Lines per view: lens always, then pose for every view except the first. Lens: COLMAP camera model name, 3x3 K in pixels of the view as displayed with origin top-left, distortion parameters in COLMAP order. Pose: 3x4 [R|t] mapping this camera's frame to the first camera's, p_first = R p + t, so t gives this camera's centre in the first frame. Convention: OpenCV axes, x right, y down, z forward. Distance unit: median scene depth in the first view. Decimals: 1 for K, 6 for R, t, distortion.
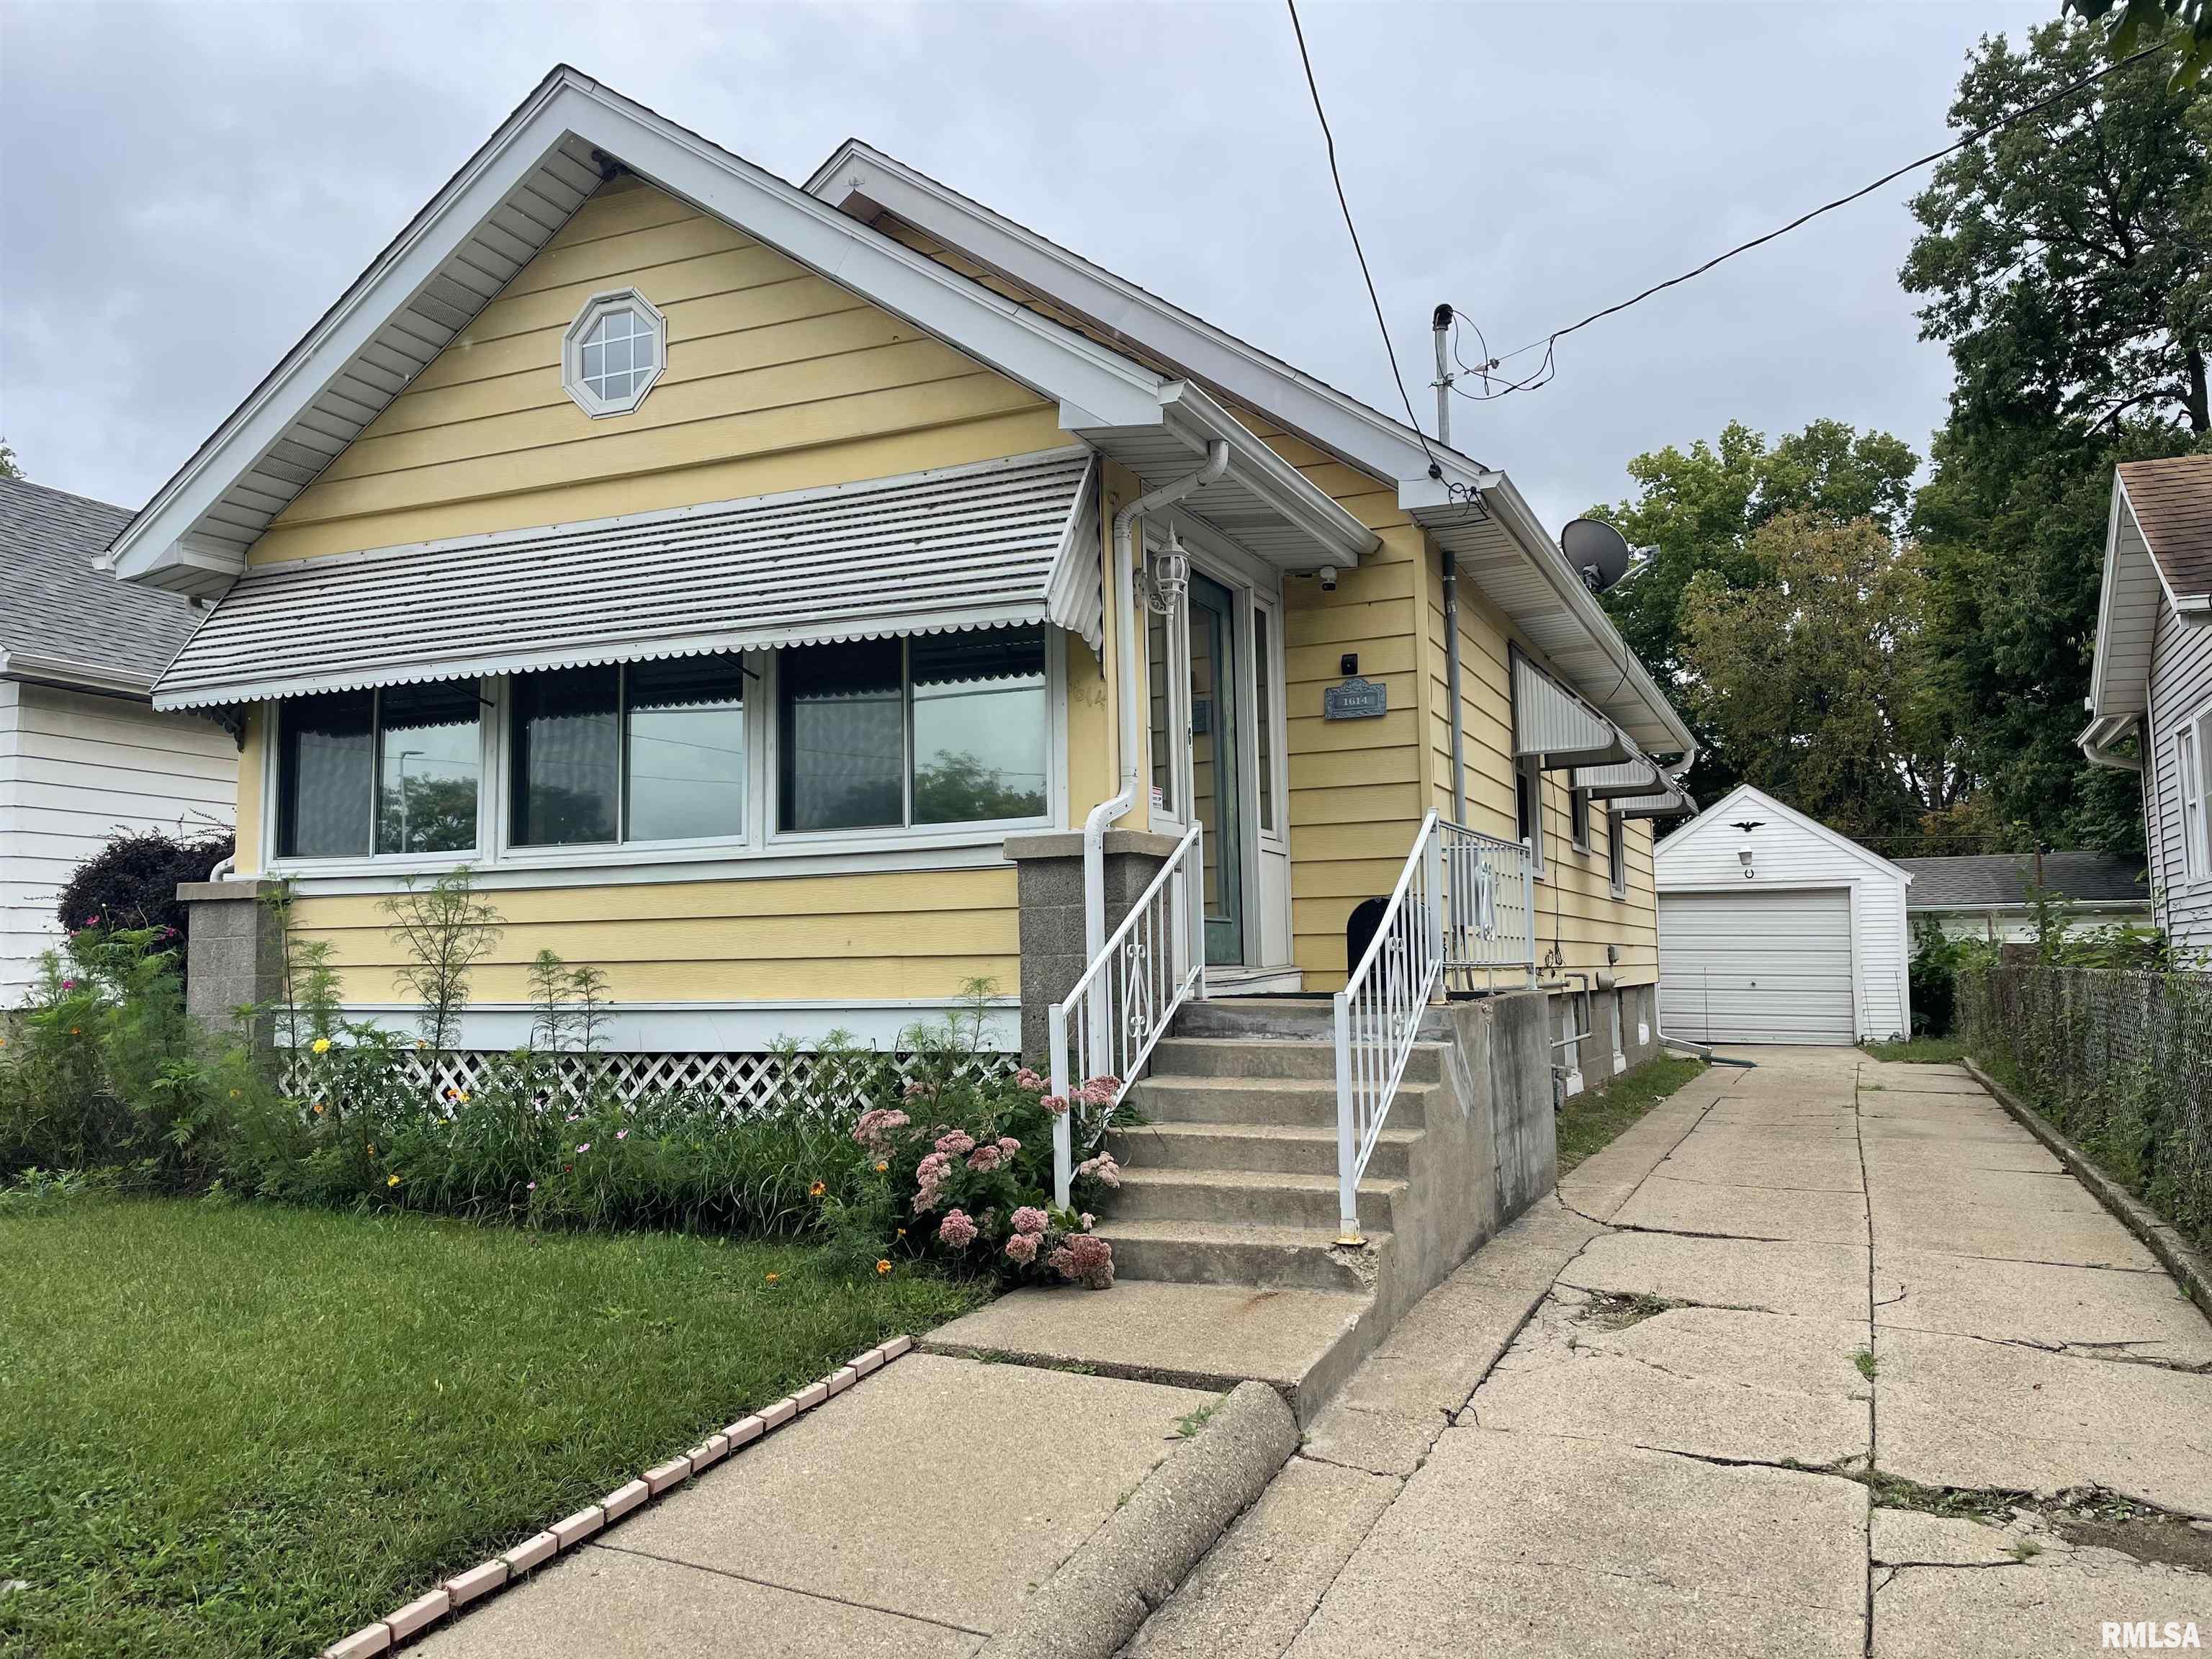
lens RADIAL K [[1717.6, 0, 1106.0], [0, 1717.6, 829.5], [0, 0, 1]] dist [0.090015, -0.125223]
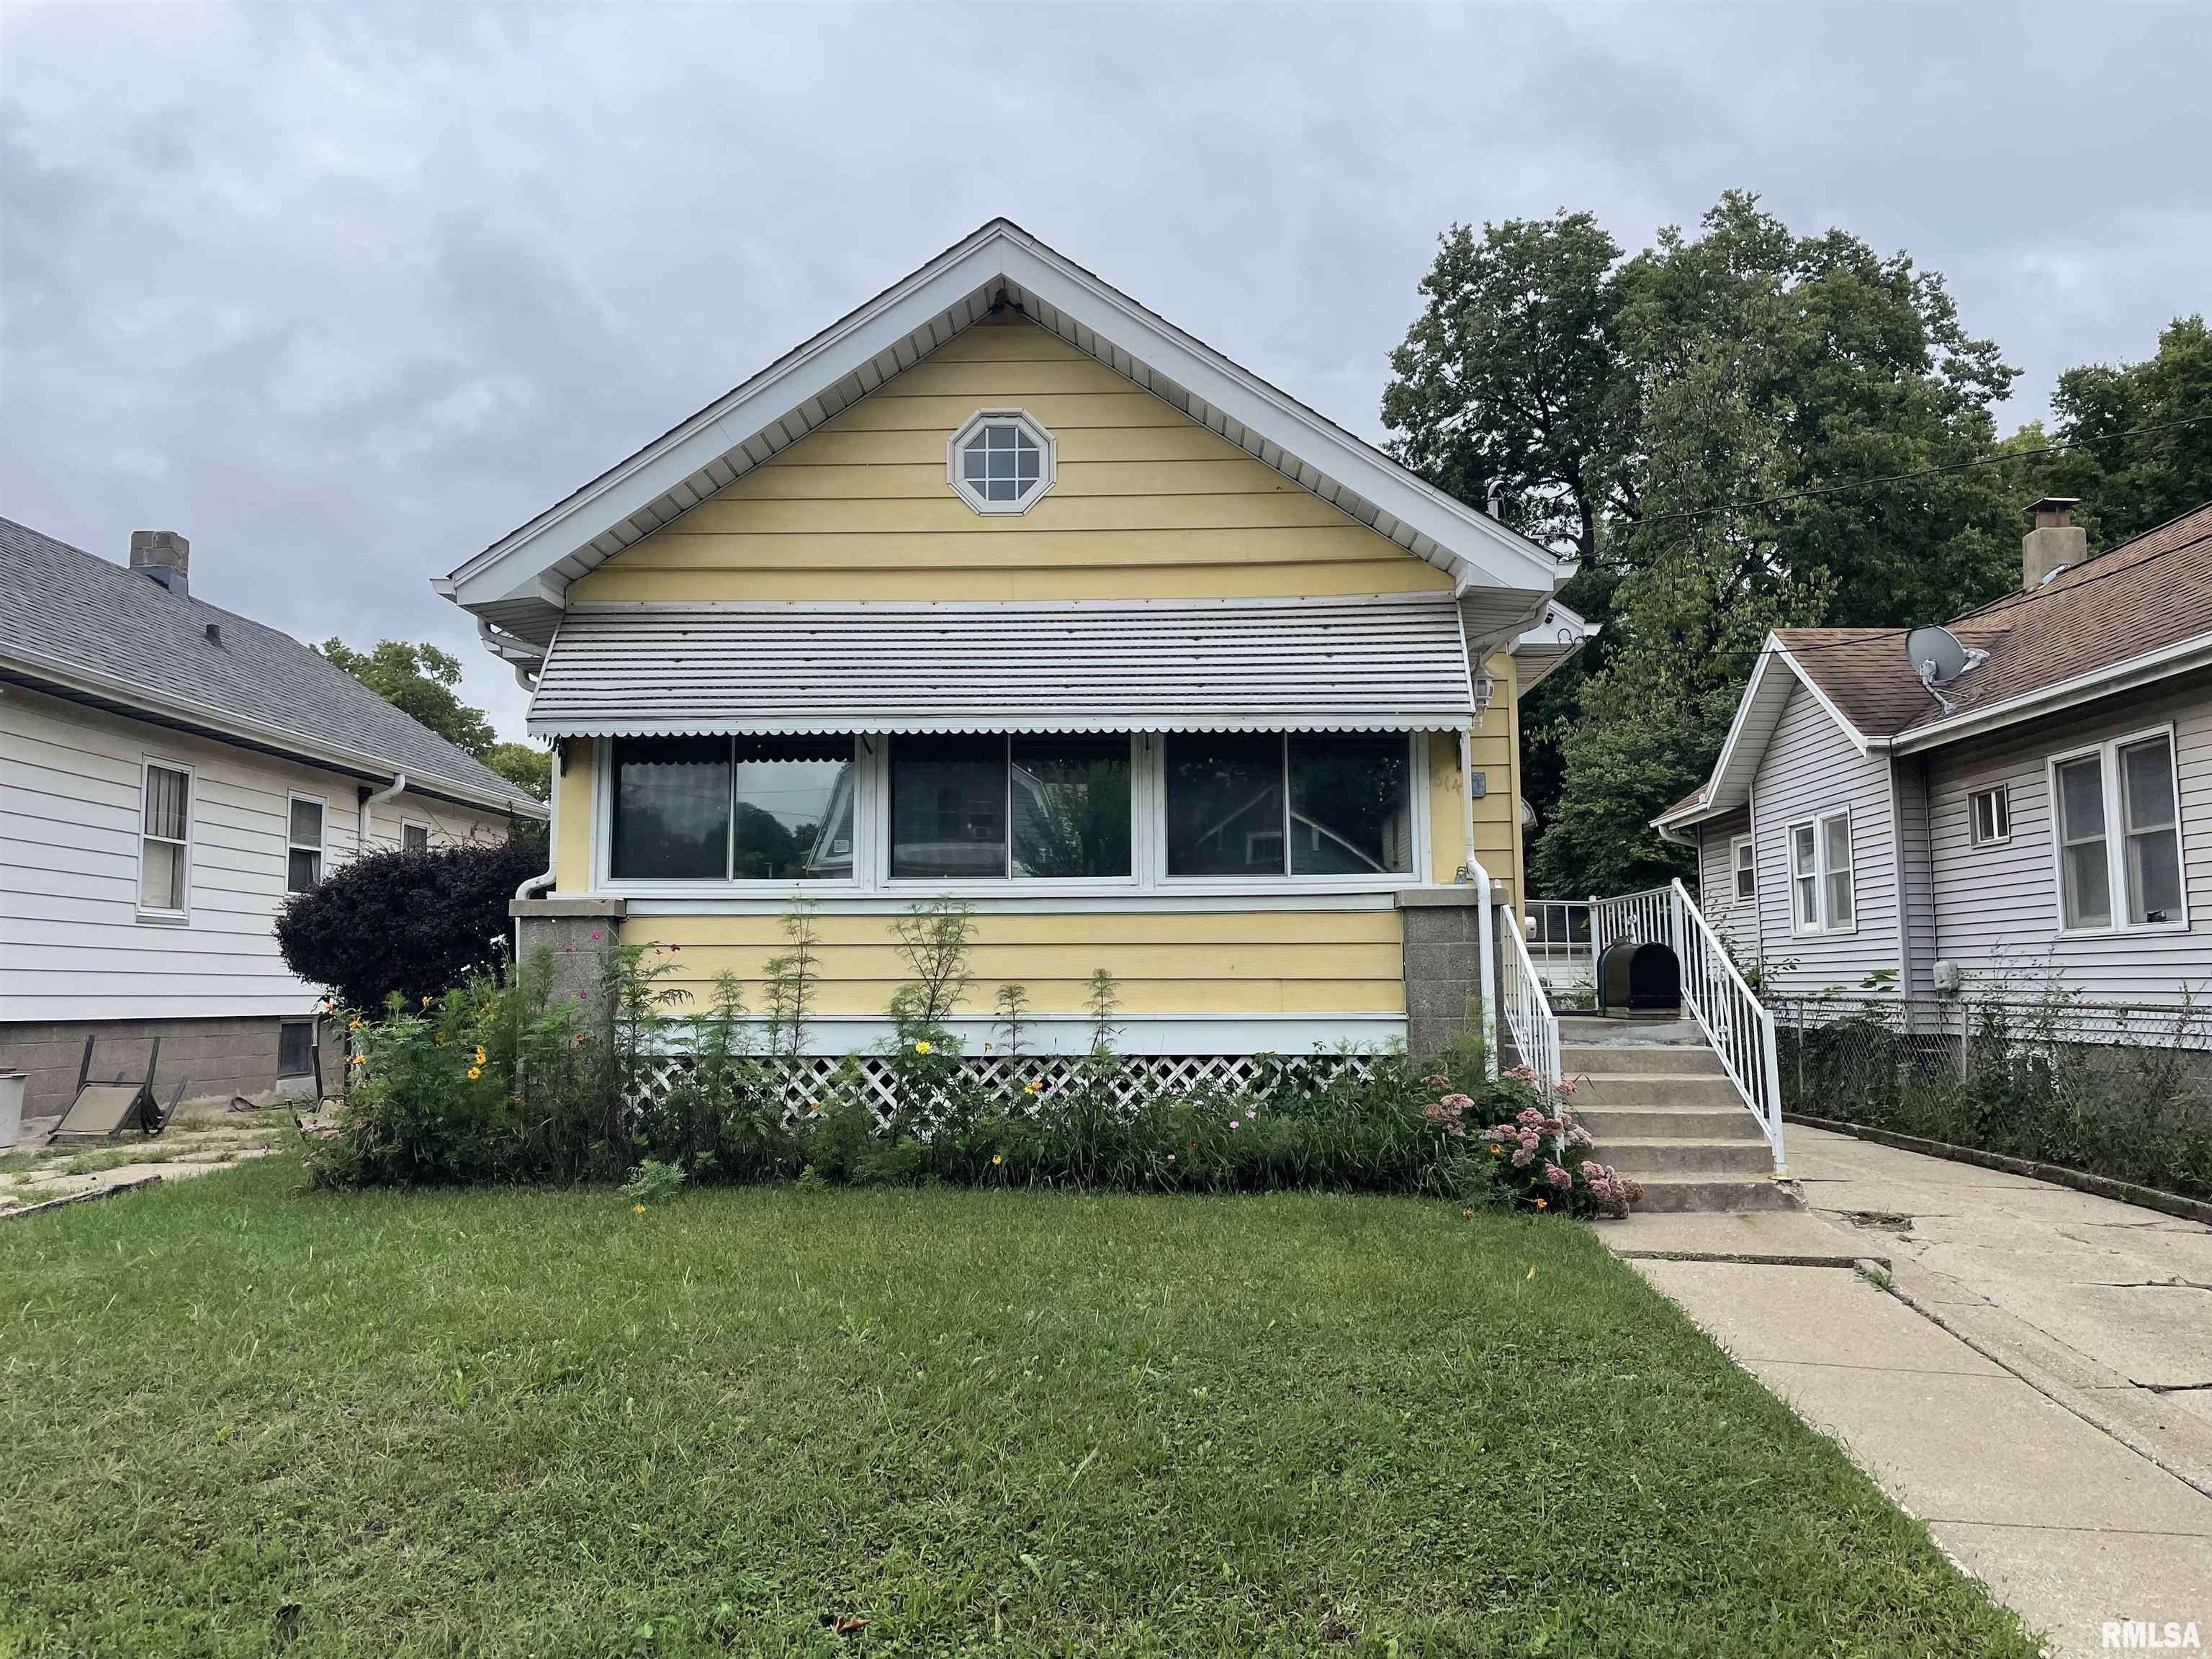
lens RADIAL K [[1717.6, 0, 1106.0], [0, 1717.6, 829.5], [0, 0, 1]] dist [0.090015, -0.125223]
pose [[0.927237, 0.045588, 0.371690, -0.633806], [-0.040613, 0.998950, -0.021207, -0.003096], [-0.372266, 0.004569, 0.928115, -0.109913]]
